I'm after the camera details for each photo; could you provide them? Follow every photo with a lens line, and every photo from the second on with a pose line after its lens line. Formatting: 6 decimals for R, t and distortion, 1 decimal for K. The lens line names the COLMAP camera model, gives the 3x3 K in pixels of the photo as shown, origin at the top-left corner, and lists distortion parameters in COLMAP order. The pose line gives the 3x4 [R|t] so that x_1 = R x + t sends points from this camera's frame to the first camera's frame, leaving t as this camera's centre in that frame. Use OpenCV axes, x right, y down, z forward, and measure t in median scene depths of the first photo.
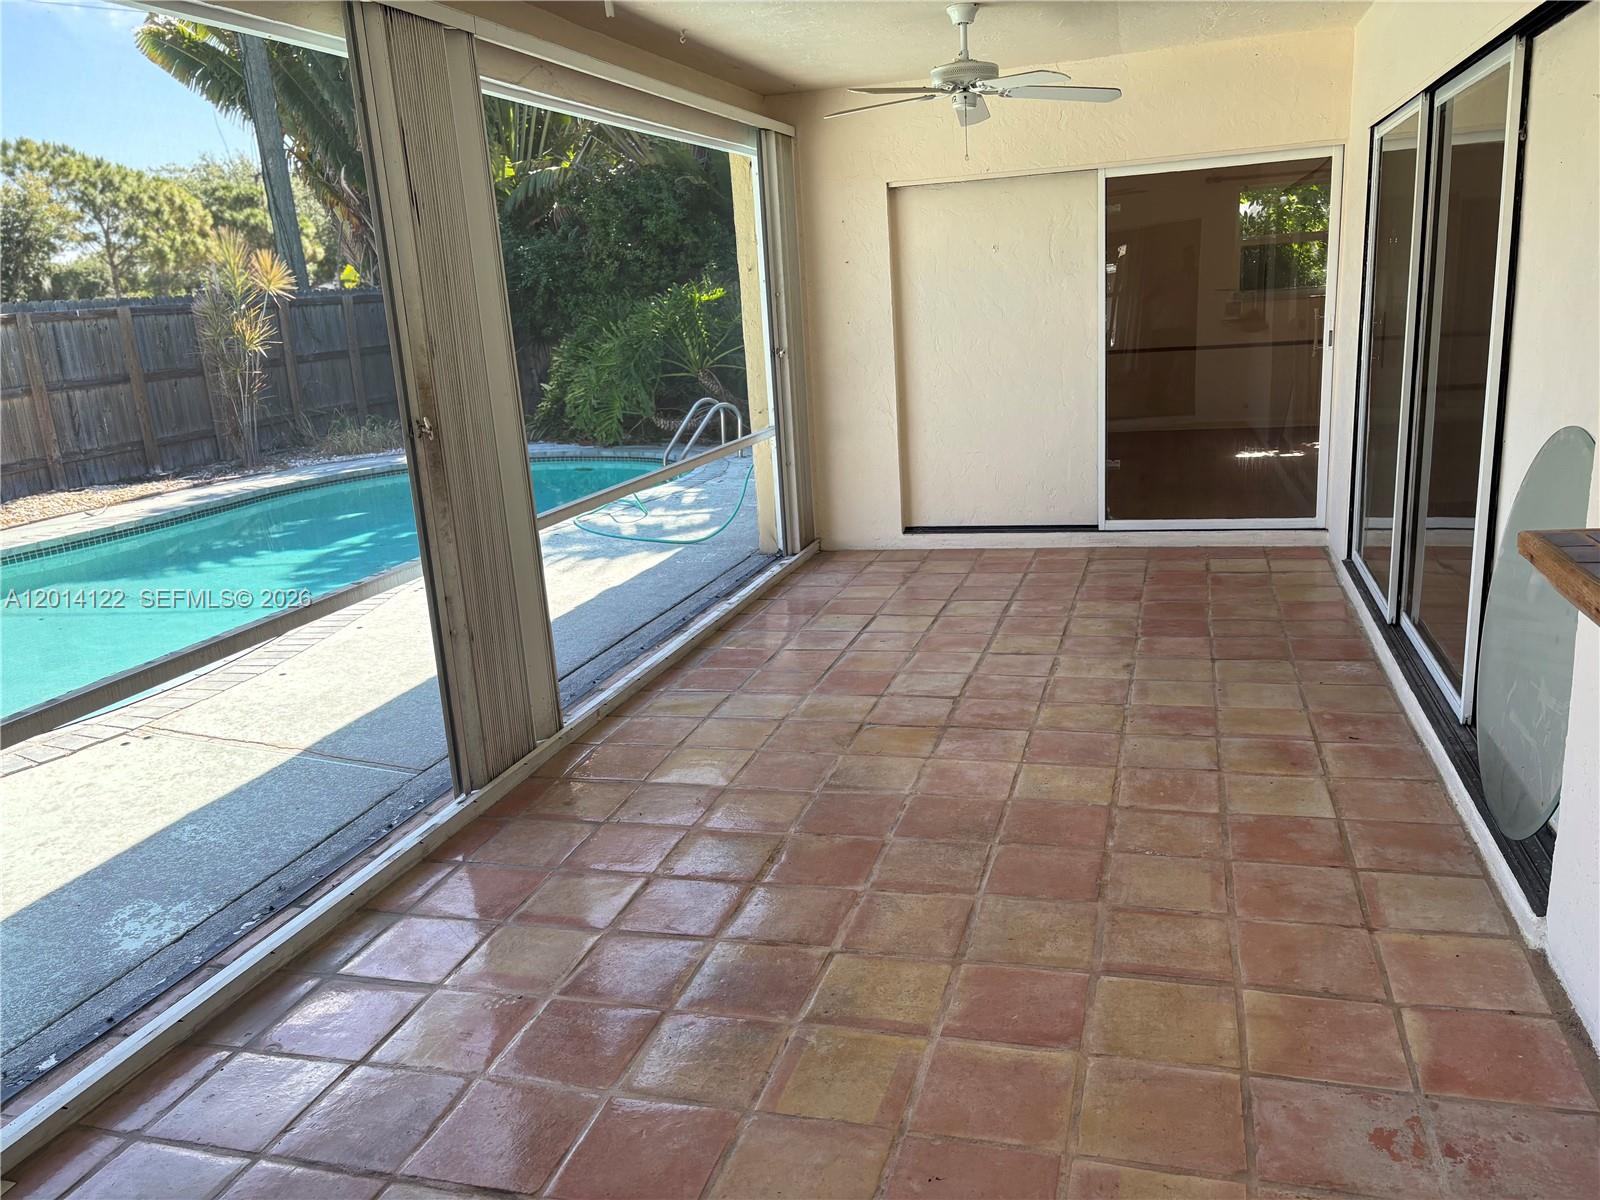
lens RADIAL K [[1226.6, 0, 813.0], [0, 1226.6, 602.8], [0, 0, 1]] dist [0.062573, -0.073875]
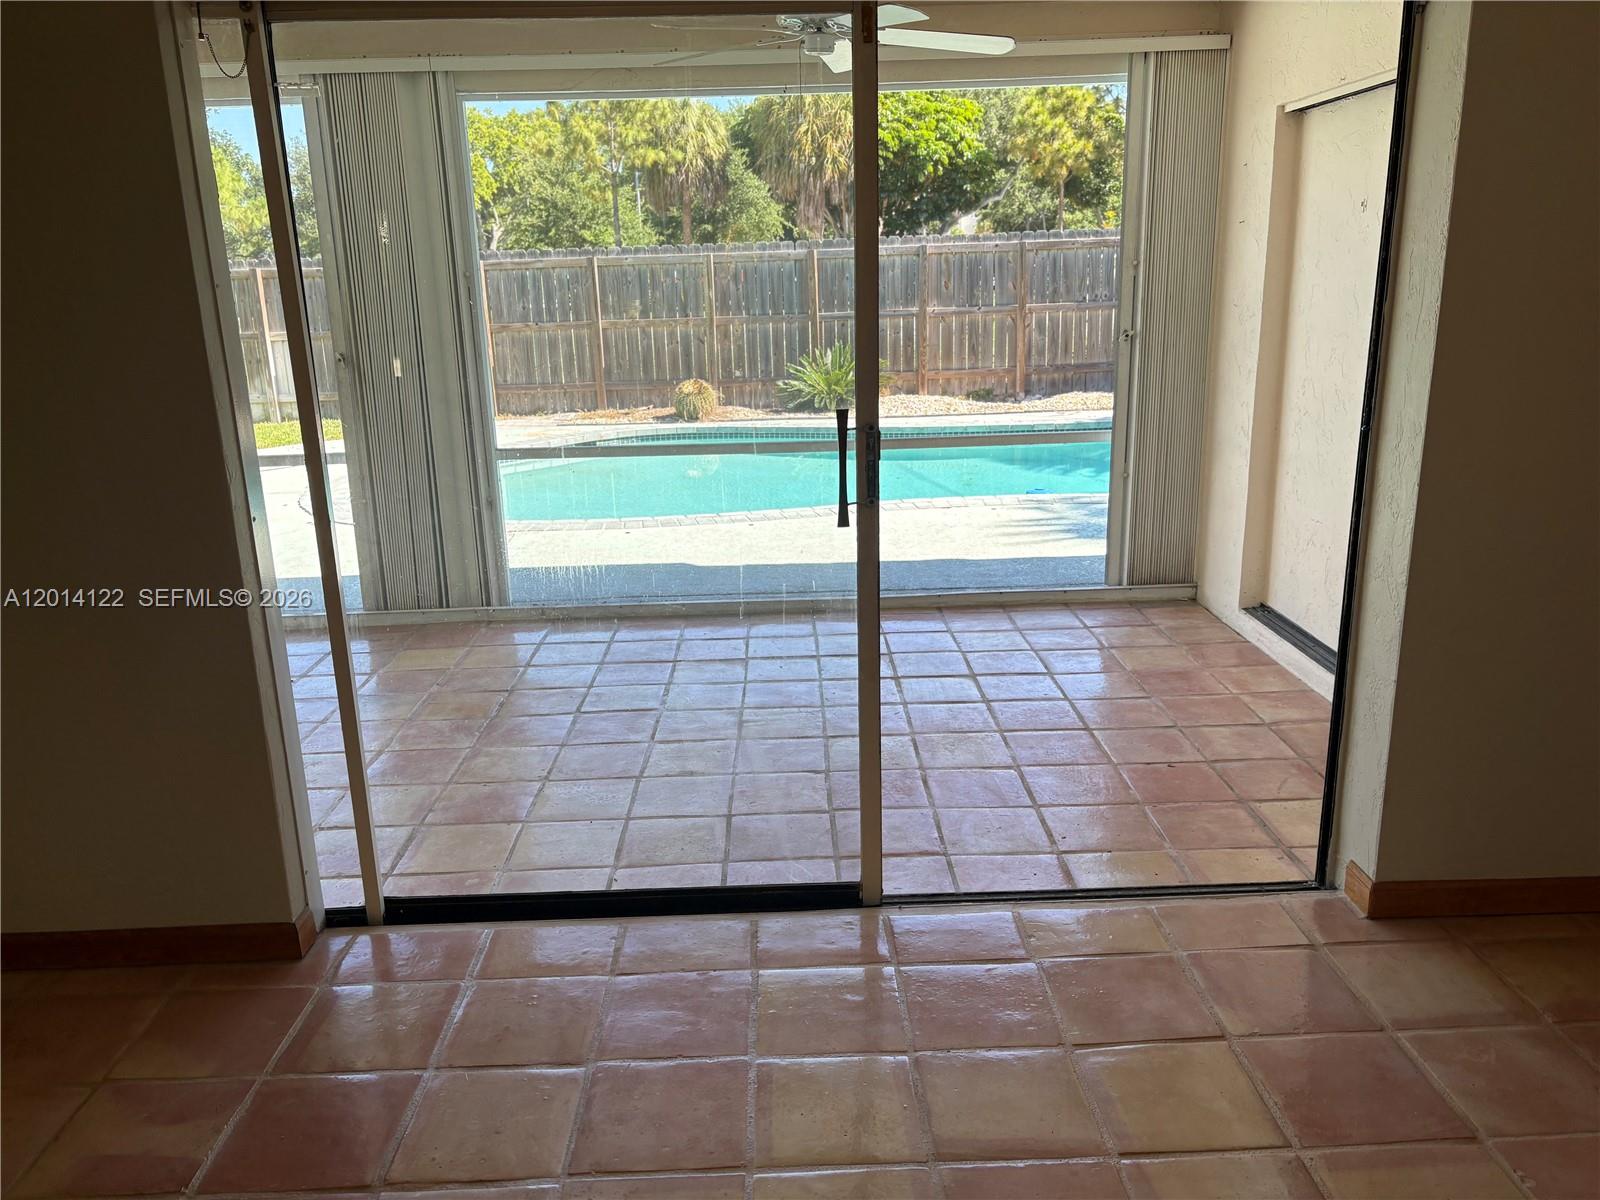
lens RADIAL K [[1206.6, 0, 803.7], [0, 1206.6, 603.3], [0, 0, 1]] dist [0.066885, -0.081888]
pose [[0.301110, 0.307997, -0.902480, 1.007506], [-0.225299, 0.942587, 0.246514, -0.279898], [0.926592, 0.129100, 0.353214, 0.811521]]
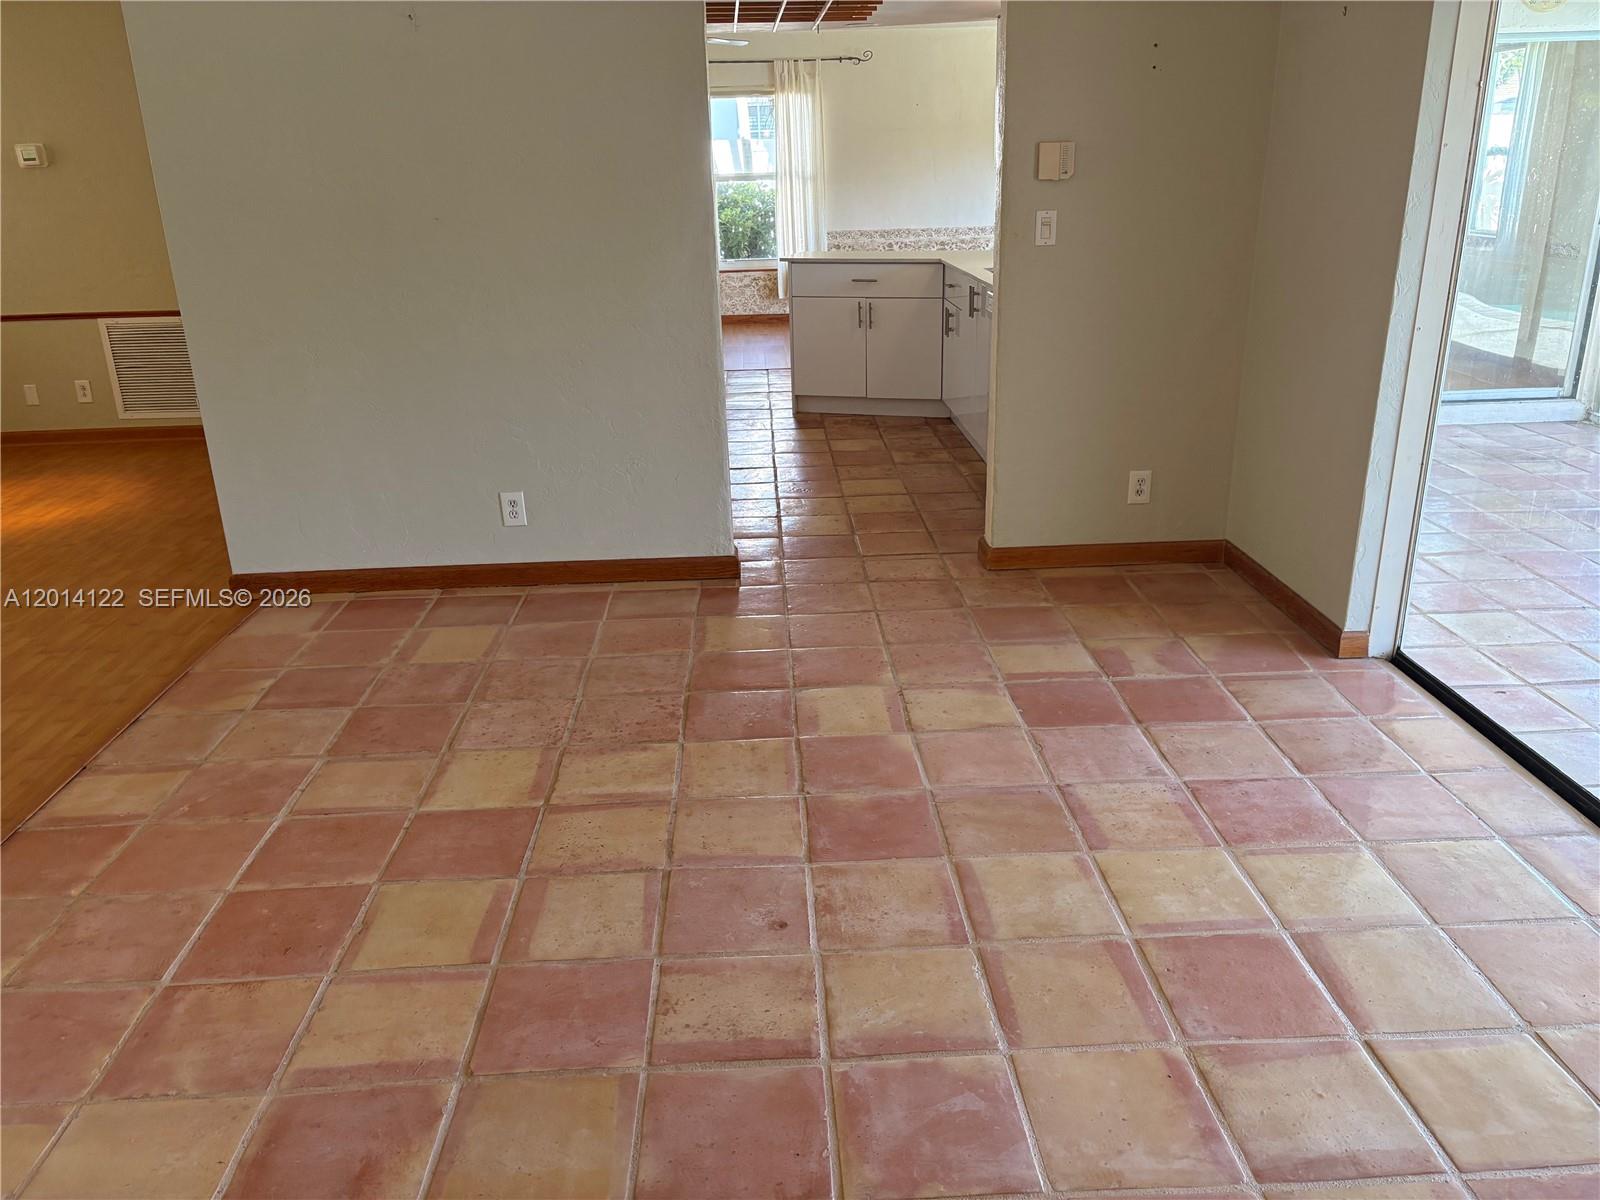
lens RADIAL K [[1192.4, 0, 810.2], [0, 1192.4, 598.8], [0, 0, 1]] dist [0.063527, -0.065765]
pose [[-0.941484, 0.196554, -0.273814, 0.988310], [0.005439, 0.821121, 0.570728, -0.398103], [0.337013, 0.535842, -0.774141, 1.281029]]
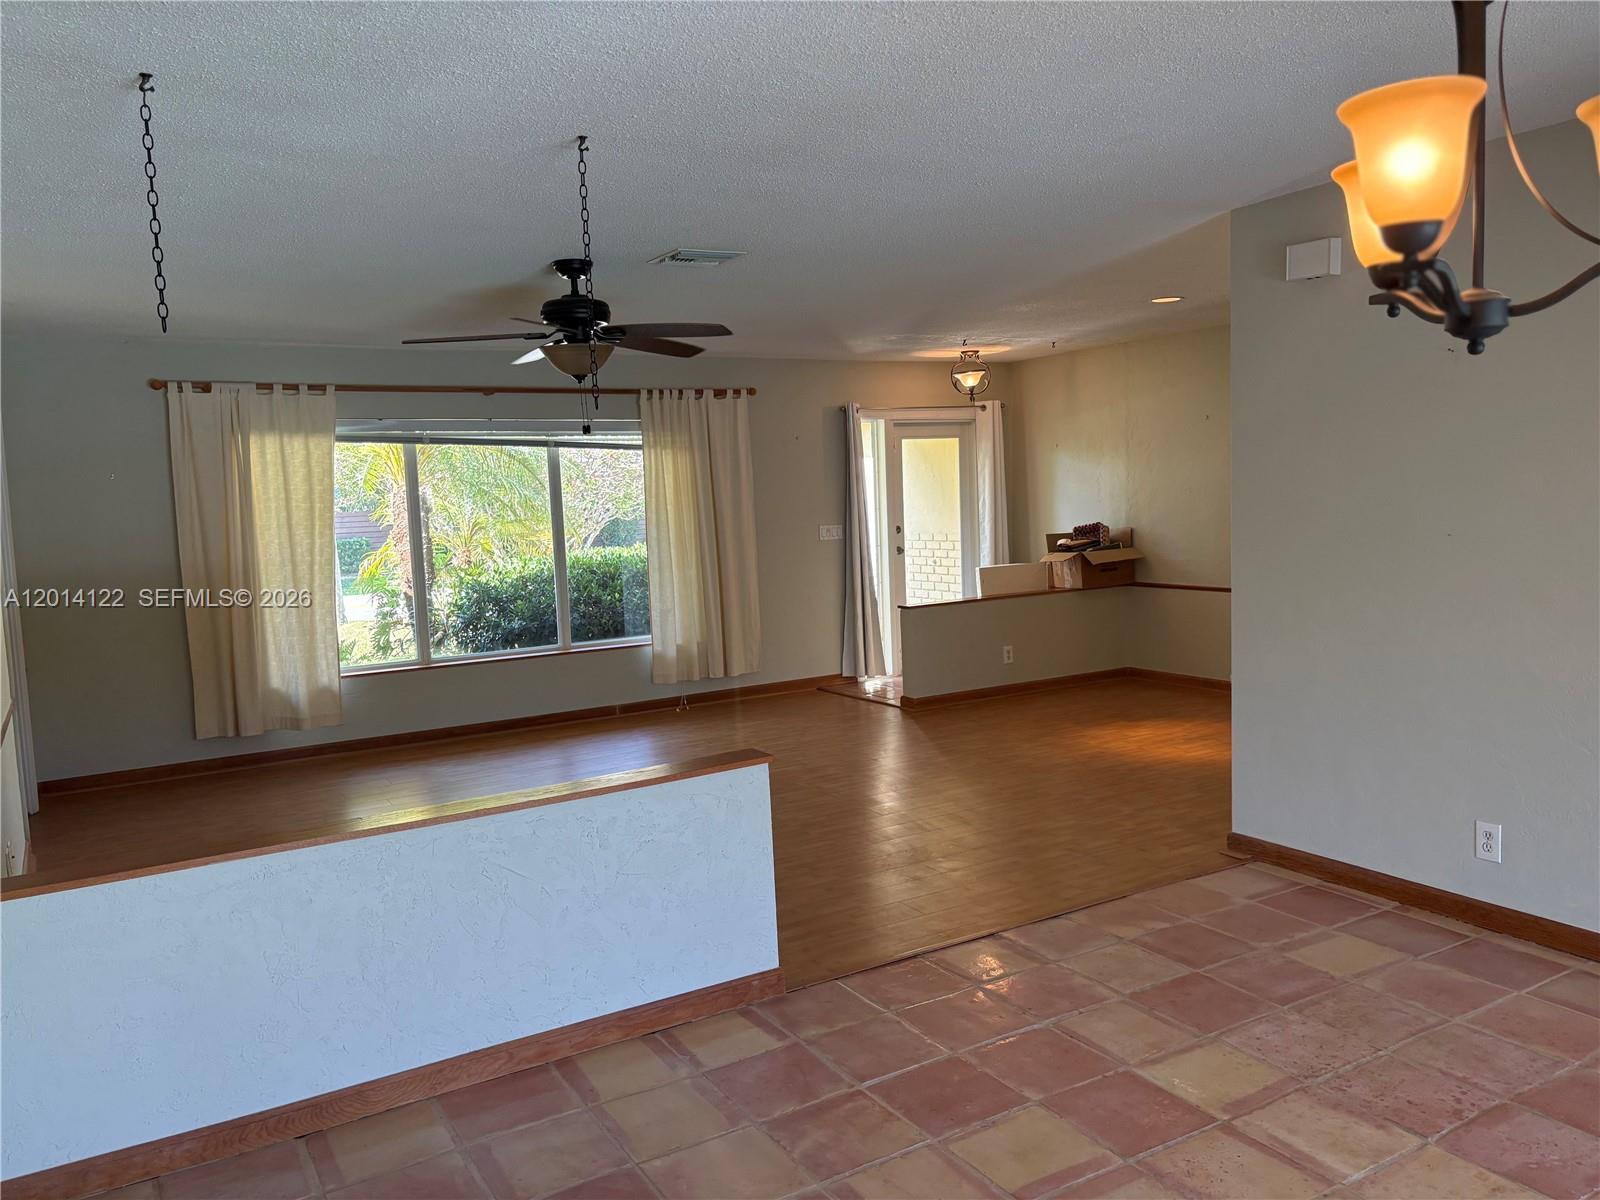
lens RADIAL K [[1191.3, 0, 828.2], [0, 1191.3, 644.3], [0, 0, 1]] dist [0.057393, -0.065845]
pose [[-0.734018, 0.006046, 0.679103, 0.705897], [0.248185, 0.933184, 0.259946, -0.389562], [-0.632157, 0.359348, -0.686474, 1.269227]]
